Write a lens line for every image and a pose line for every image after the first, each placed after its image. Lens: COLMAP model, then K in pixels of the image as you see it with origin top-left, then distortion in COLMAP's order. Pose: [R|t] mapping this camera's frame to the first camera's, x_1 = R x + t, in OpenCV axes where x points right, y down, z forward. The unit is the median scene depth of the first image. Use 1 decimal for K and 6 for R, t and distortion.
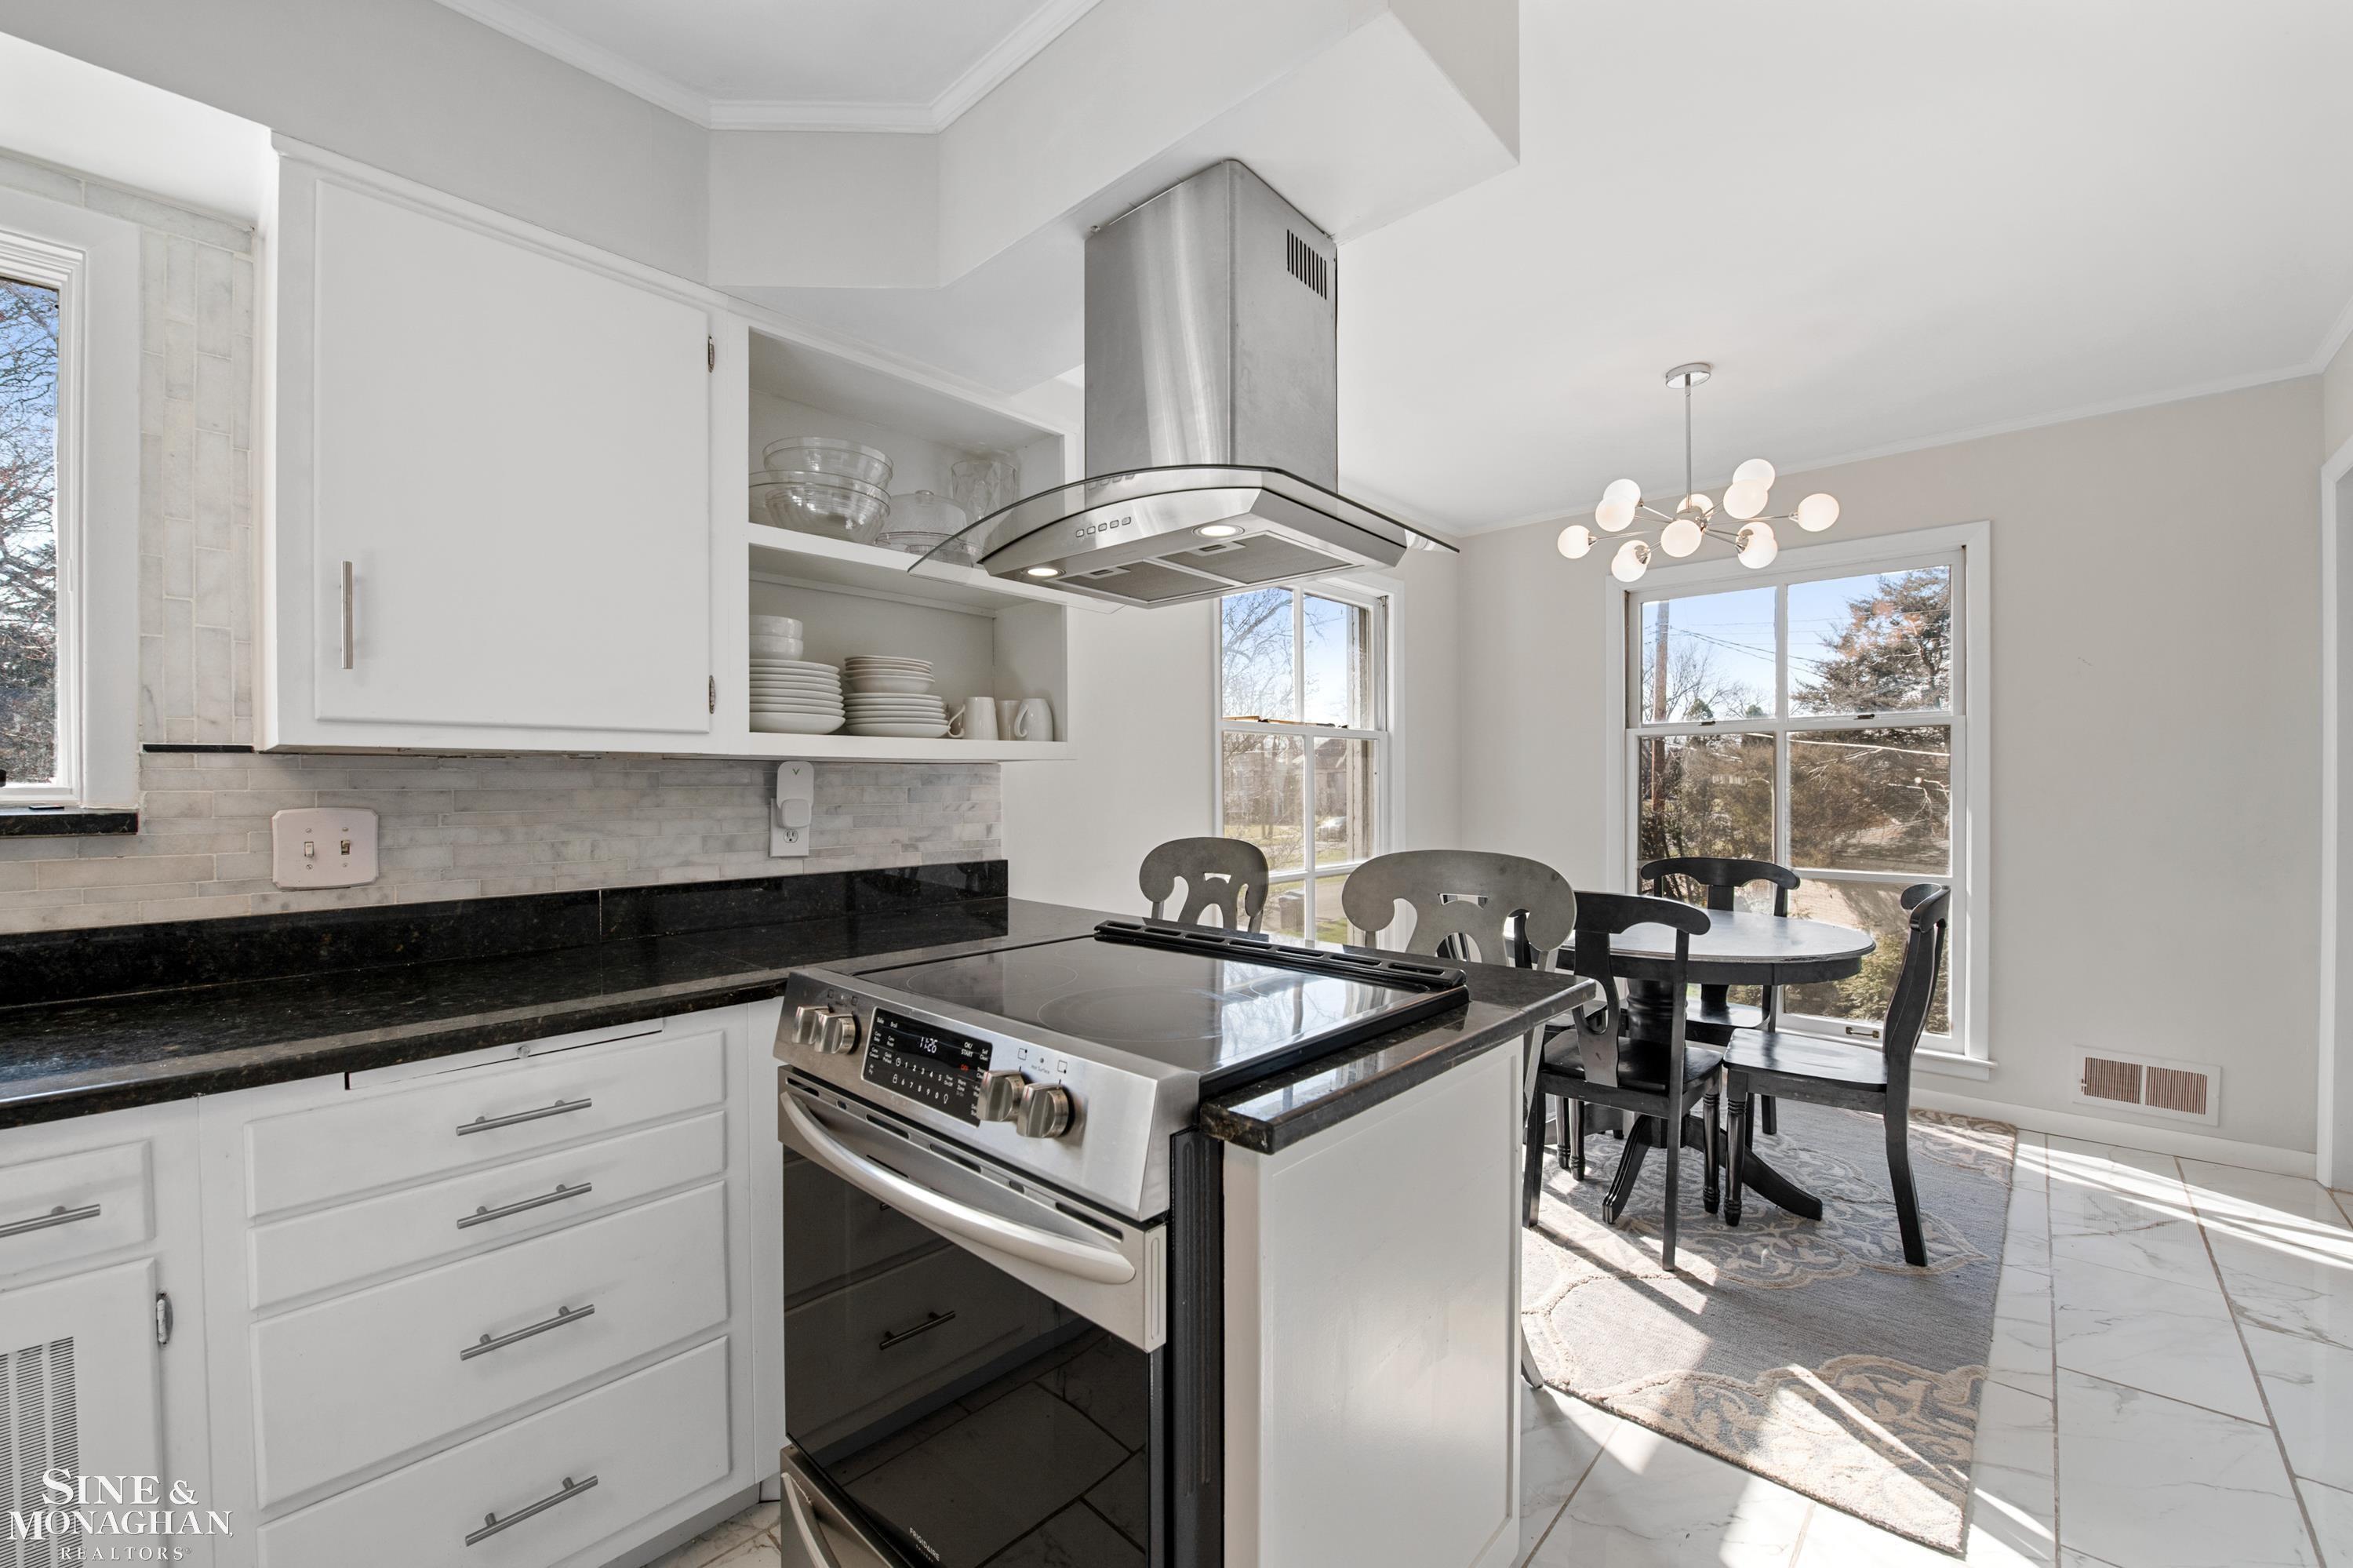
lens RADIAL K [[944.4, 0, 1183.9], [0, 944.4, 795.6], [0, 0, 1]] dist [-0.012151, -0.002141]
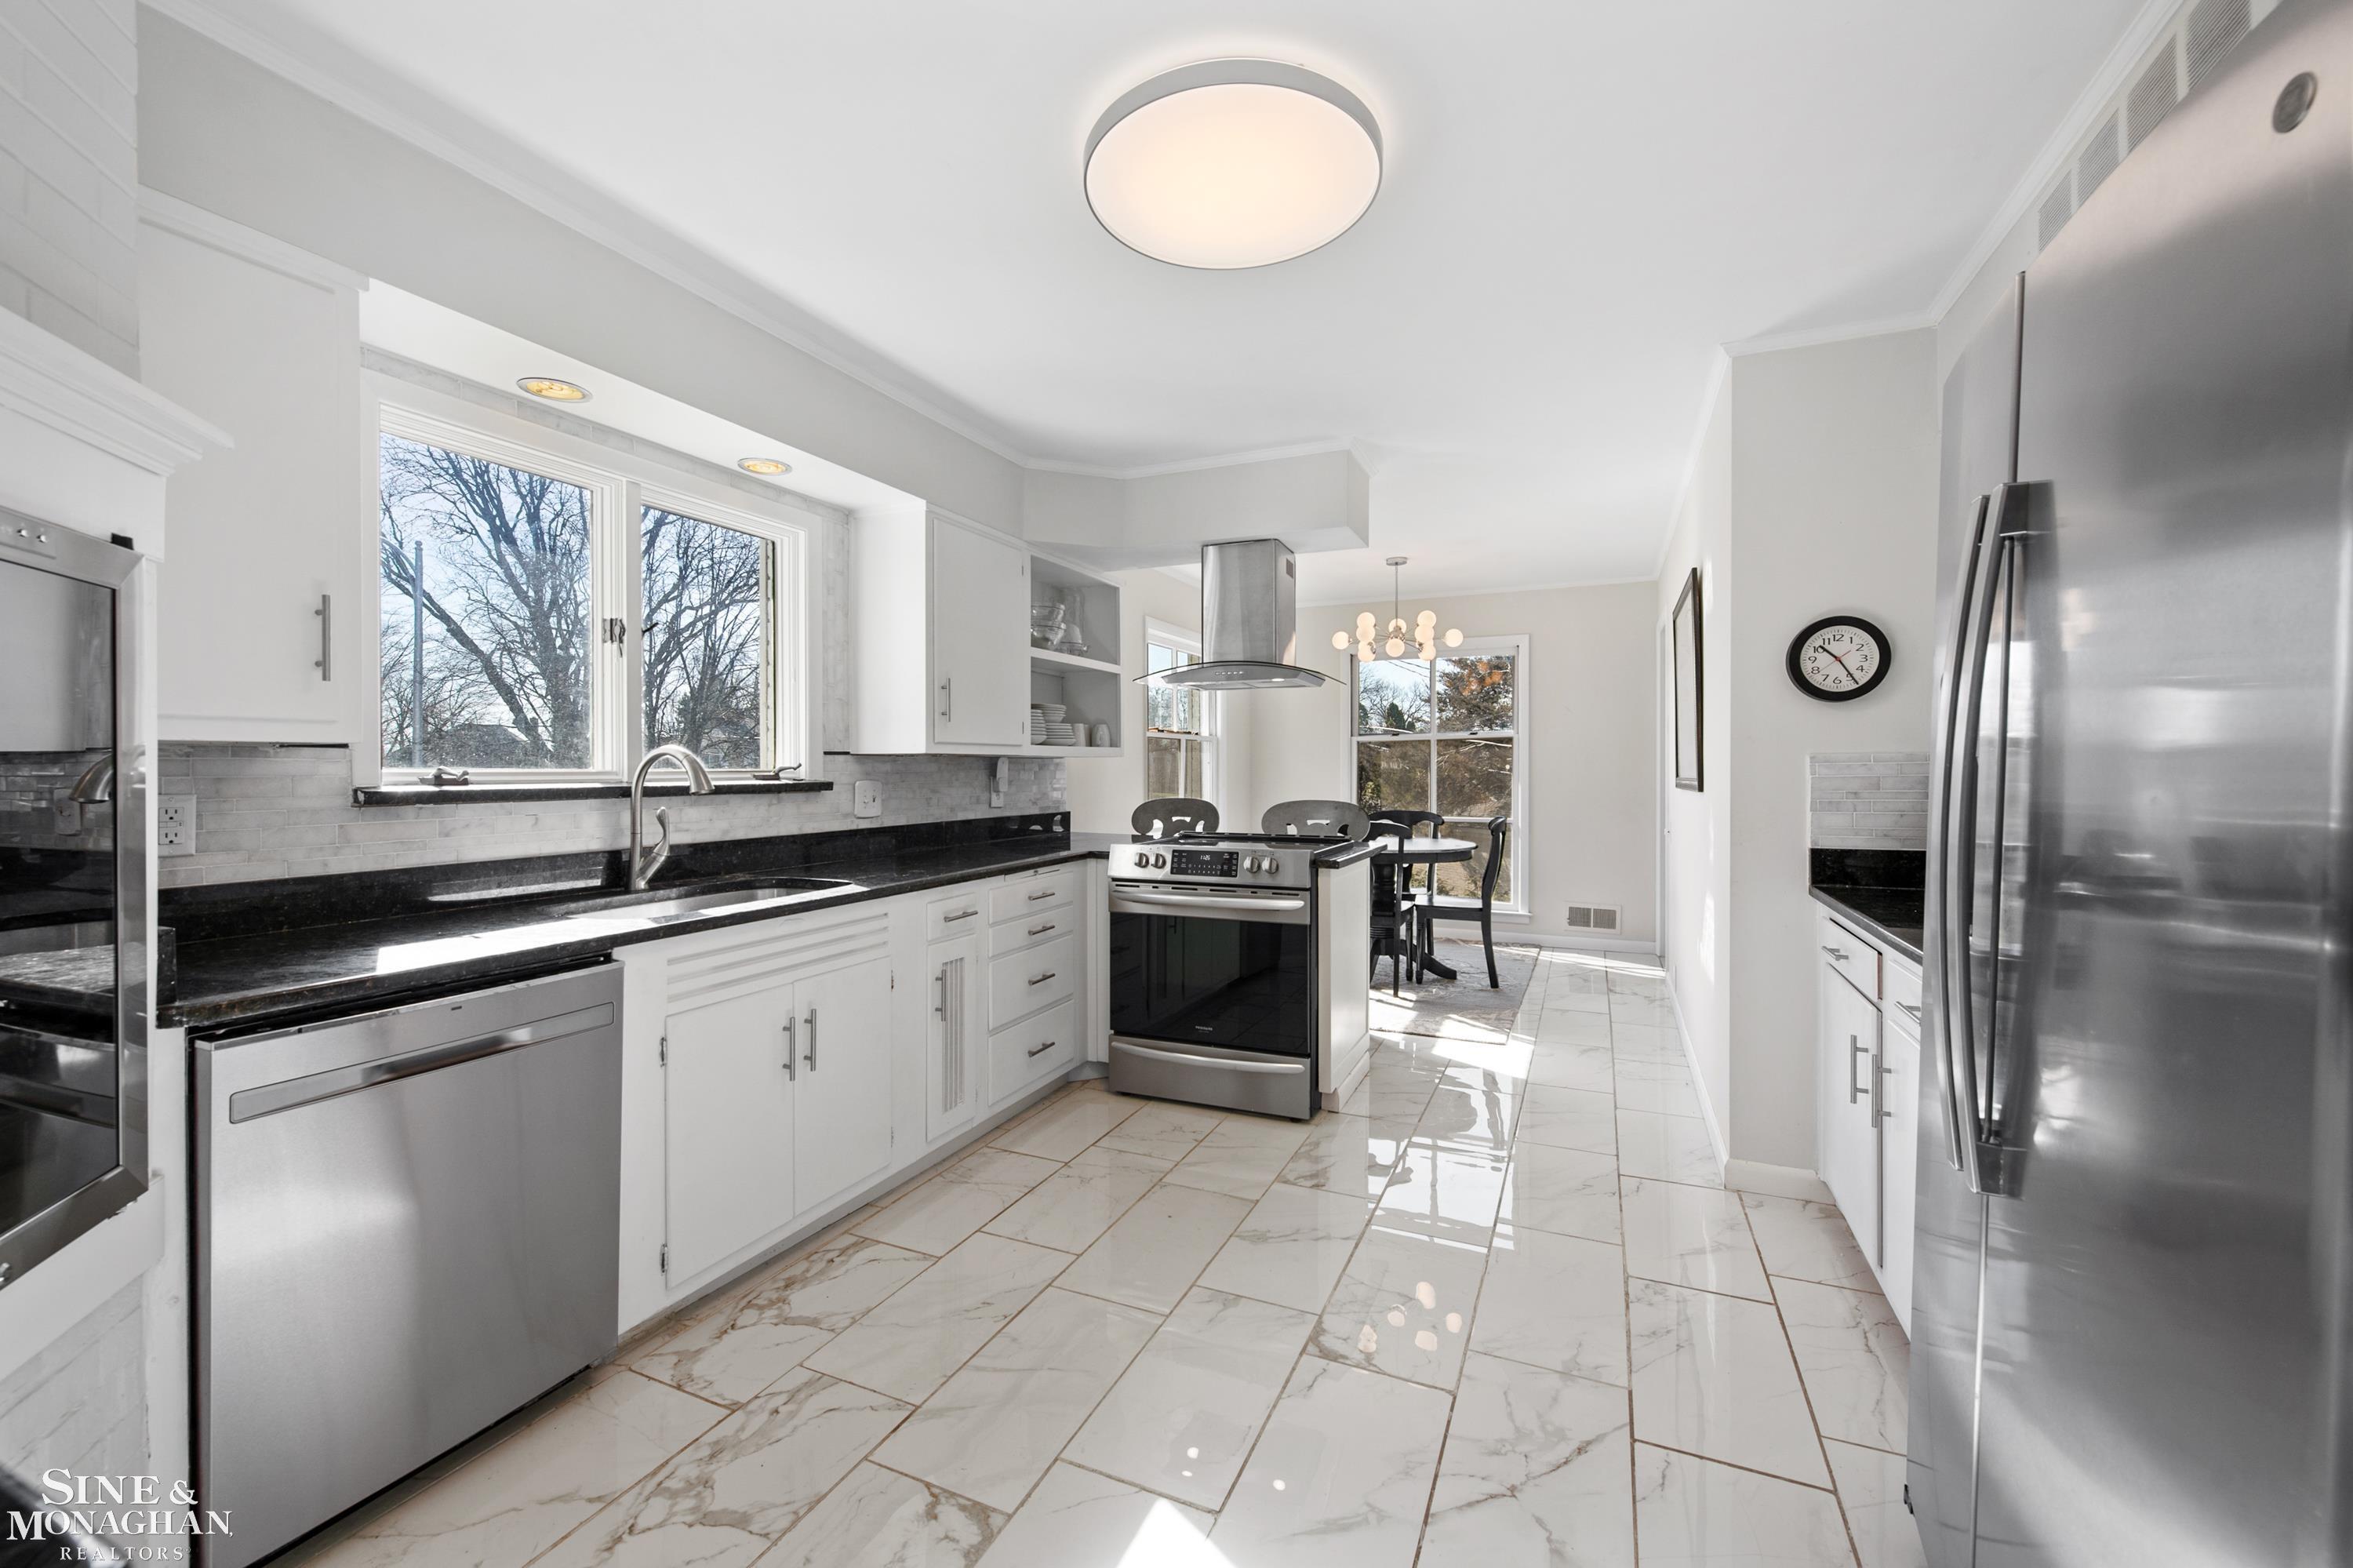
lens RADIAL K [[944.4, 0, 1188.1], [0, 944.4, 777.7], [0, 0, 1]] dist [-0.012151, -0.002141]
pose [[0.944527, -0.000584, 0.328433, -0.539300], [0.001556, 0.999995, -0.002699, 0.008734], [-0.328430, 0.003060, 0.944523, -0.740087]]
